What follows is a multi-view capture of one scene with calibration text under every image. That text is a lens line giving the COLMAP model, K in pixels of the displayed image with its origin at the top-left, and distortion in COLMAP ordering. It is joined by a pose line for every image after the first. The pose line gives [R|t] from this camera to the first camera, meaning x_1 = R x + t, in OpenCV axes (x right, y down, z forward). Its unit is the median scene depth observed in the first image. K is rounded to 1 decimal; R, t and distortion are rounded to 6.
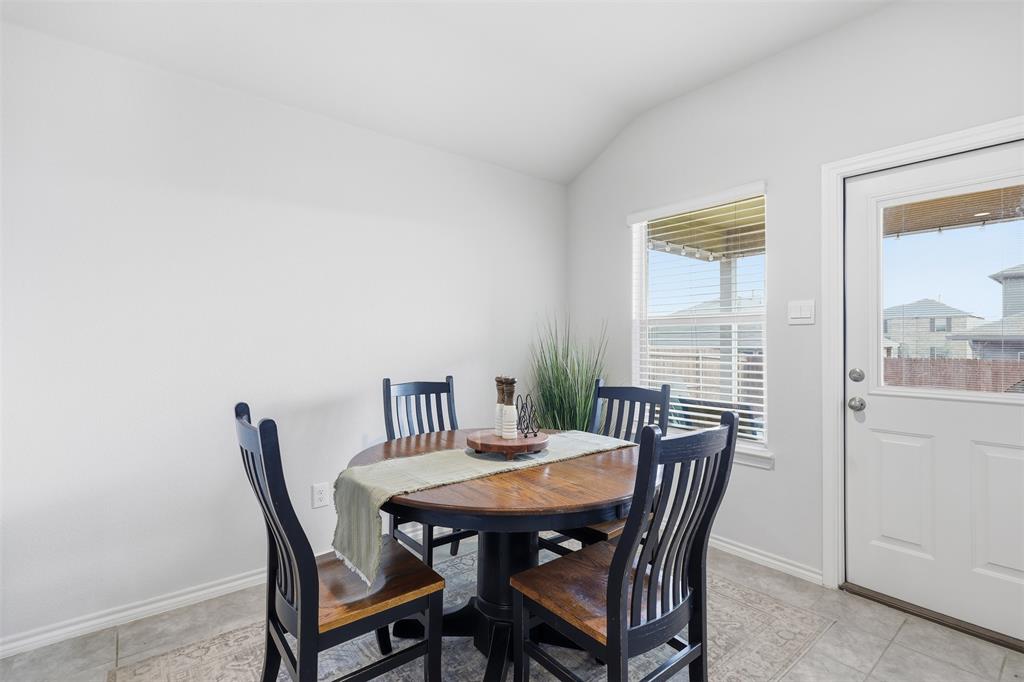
lens RADIAL K [[475.0, 0, 511.0], [0, 475.0, 337.7], [0, 0, 1]] dist [0.001597, 0.000065]
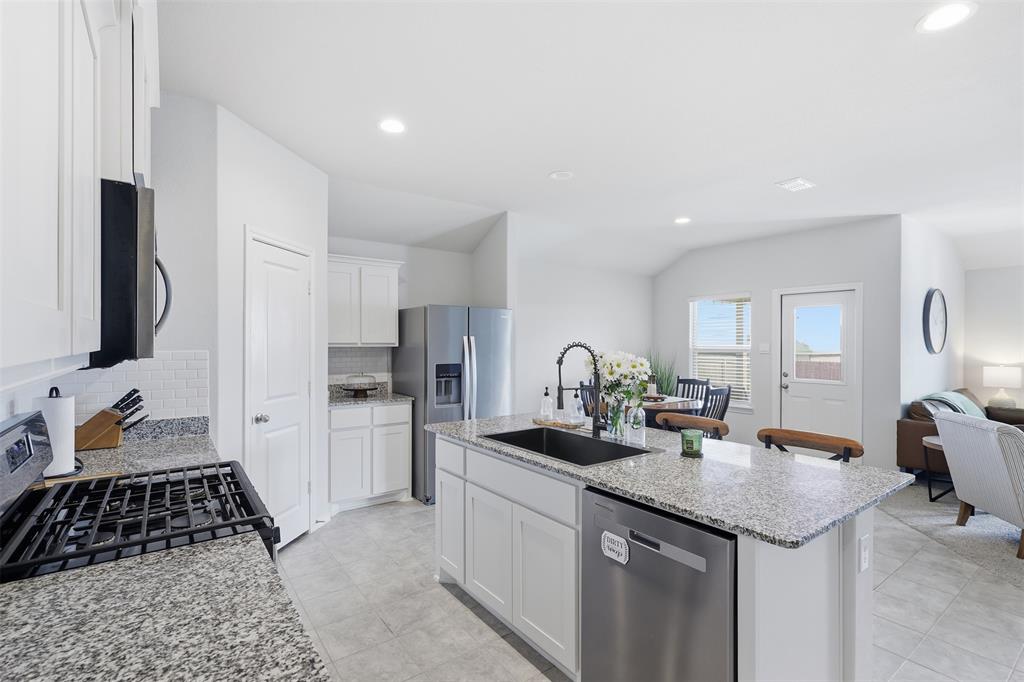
lens RADIAL K [[475.0, 0, 511.7], [0, 475.0, 344.3], [0, 0, 1]] dist [0.001597, 0.000065]
pose [[0.998912, 0.001619, -0.046617, -0.590821], [-0.001395, 0.999987, 0.004840, -0.089241], [0.046624, -0.004770, 0.998901, -1.550015]]
